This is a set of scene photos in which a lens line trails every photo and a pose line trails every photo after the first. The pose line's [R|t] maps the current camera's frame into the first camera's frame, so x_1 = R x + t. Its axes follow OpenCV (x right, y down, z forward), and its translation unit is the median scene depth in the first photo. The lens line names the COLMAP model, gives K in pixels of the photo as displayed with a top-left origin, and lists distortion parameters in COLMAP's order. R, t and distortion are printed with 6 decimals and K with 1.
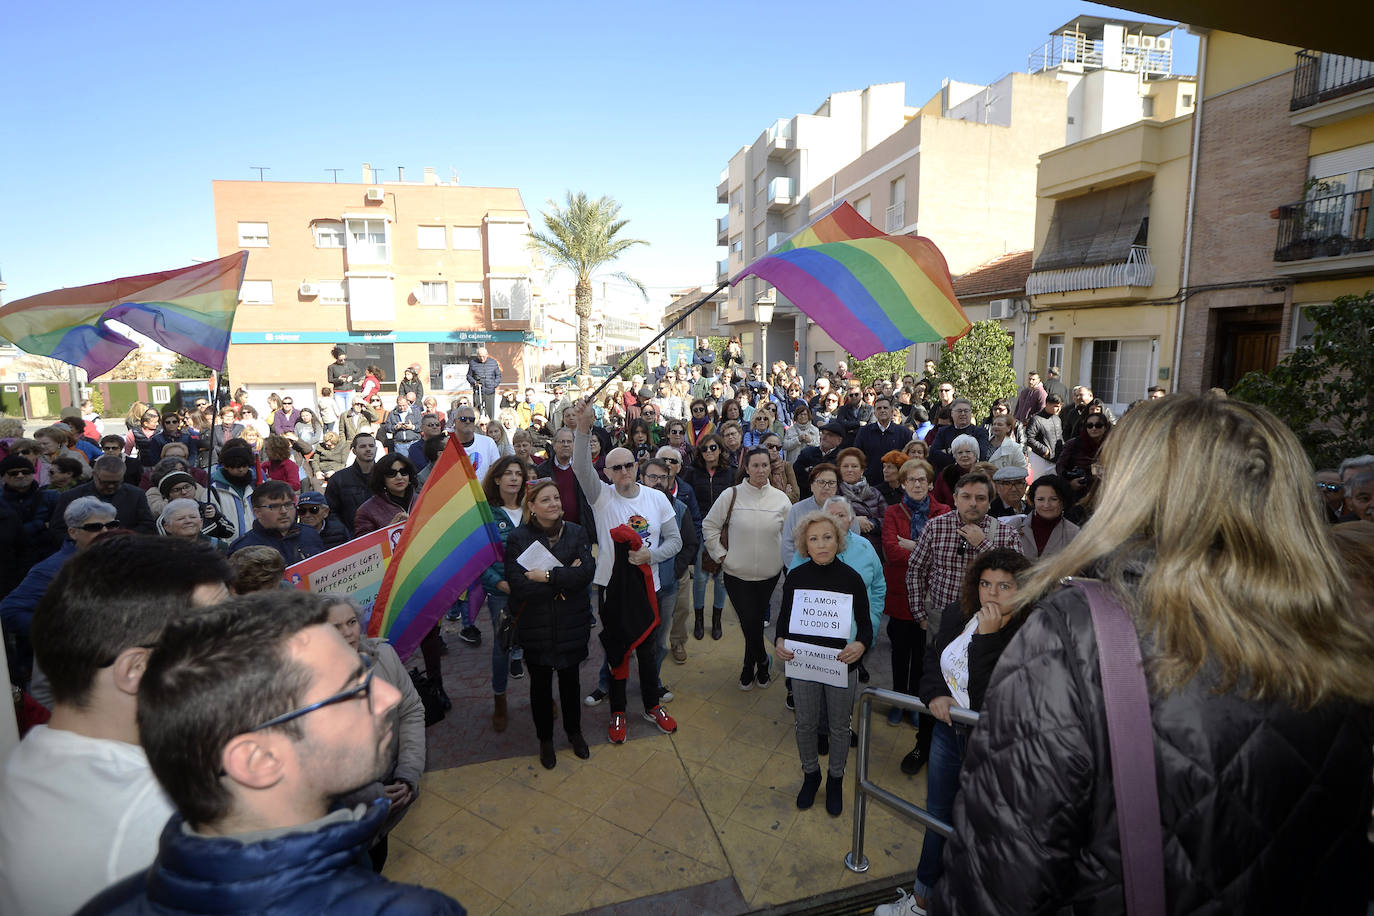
lens RADIAL K [[652.0, 0, 697.9], [0, 652.0, 444.8], [0, 0, 1]] dist [-0.063383, 0.028195]
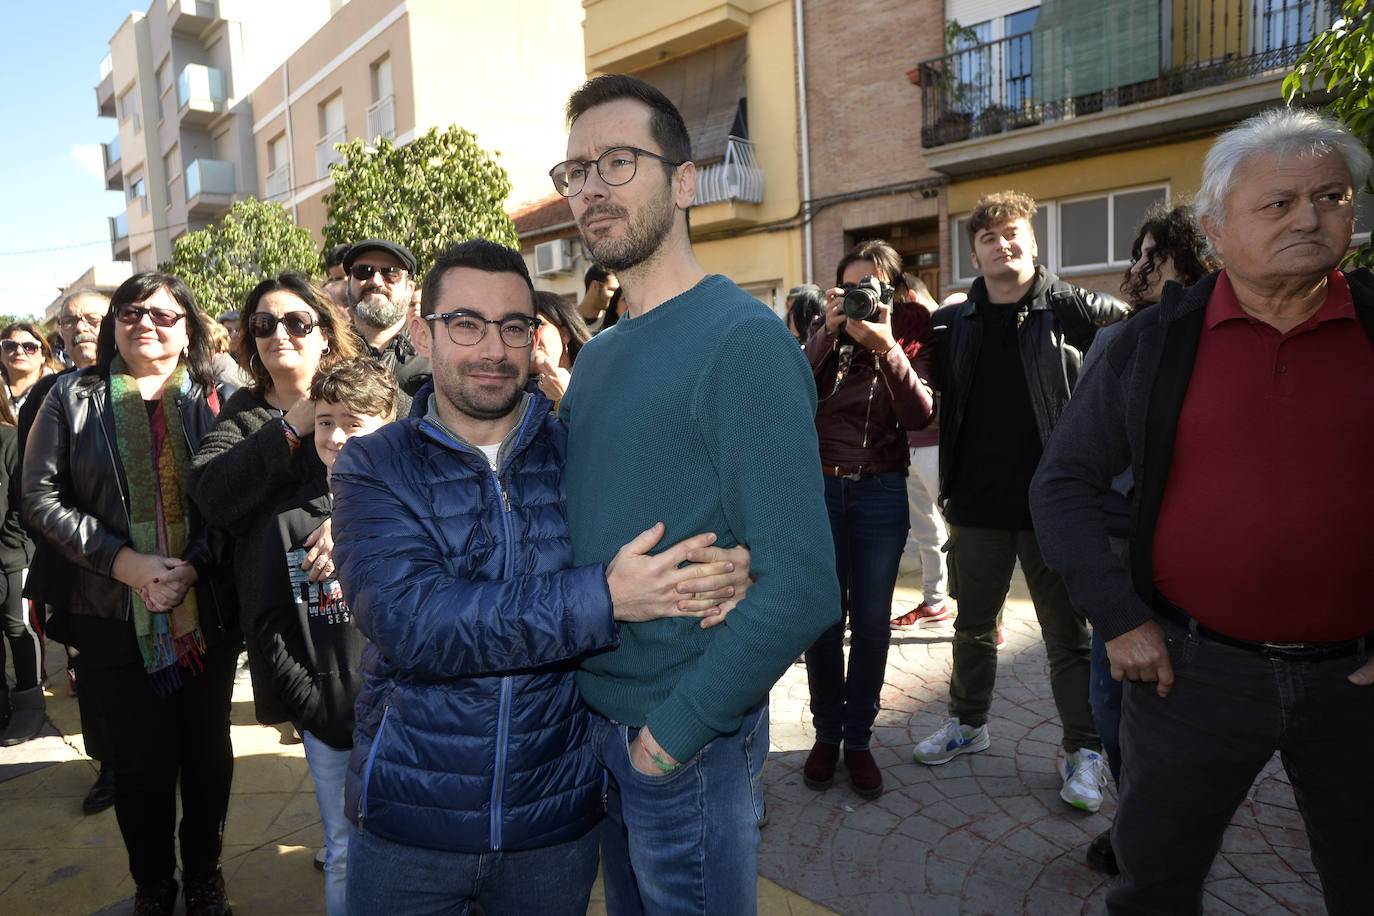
lens RADIAL K [[911.5, 0, 628.8], [0, 911.5, 456.7], [0, 0, 1]] dist [-0.019950, 0.006605]
pose [[0.884801, -0.088440, 0.457500, 0.141013], [0.113241, 0.993200, -0.027009, 0.011081], [-0.452001, 0.075705, 0.888799, 0.241442]]
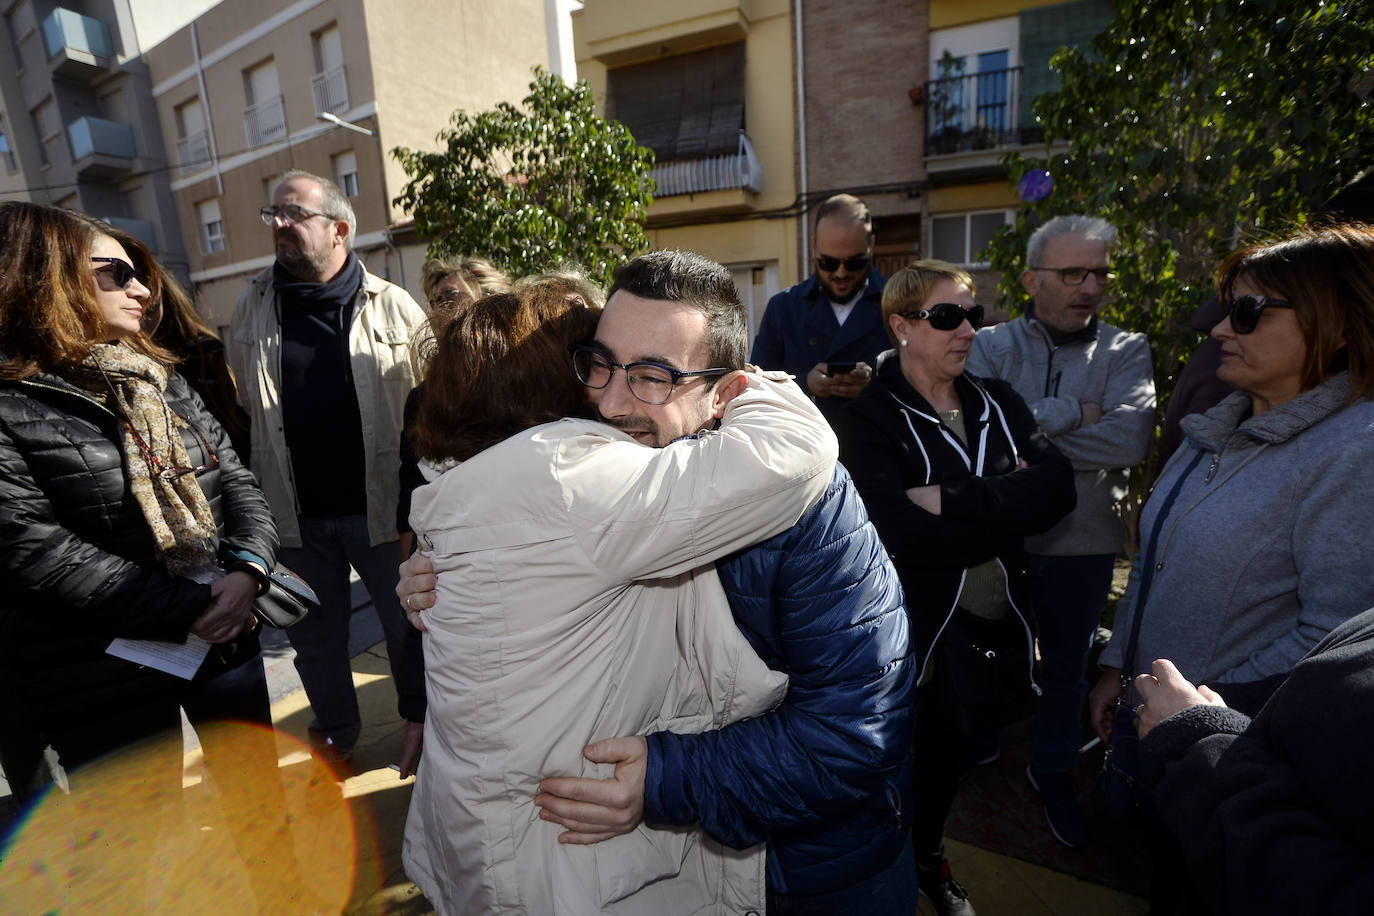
lens RADIAL K [[628.8, 0, 730.3], [0, 628.8, 471.3], [0, 0, 1]] dist [-0.048453, 0.013937]
pose [[0.644476, -0.194634, 0.739438, 0.072680], [0.143651, 0.980661, 0.132925, -0.026685], [-0.751009, 0.020554, 0.659972, 0.491143]]
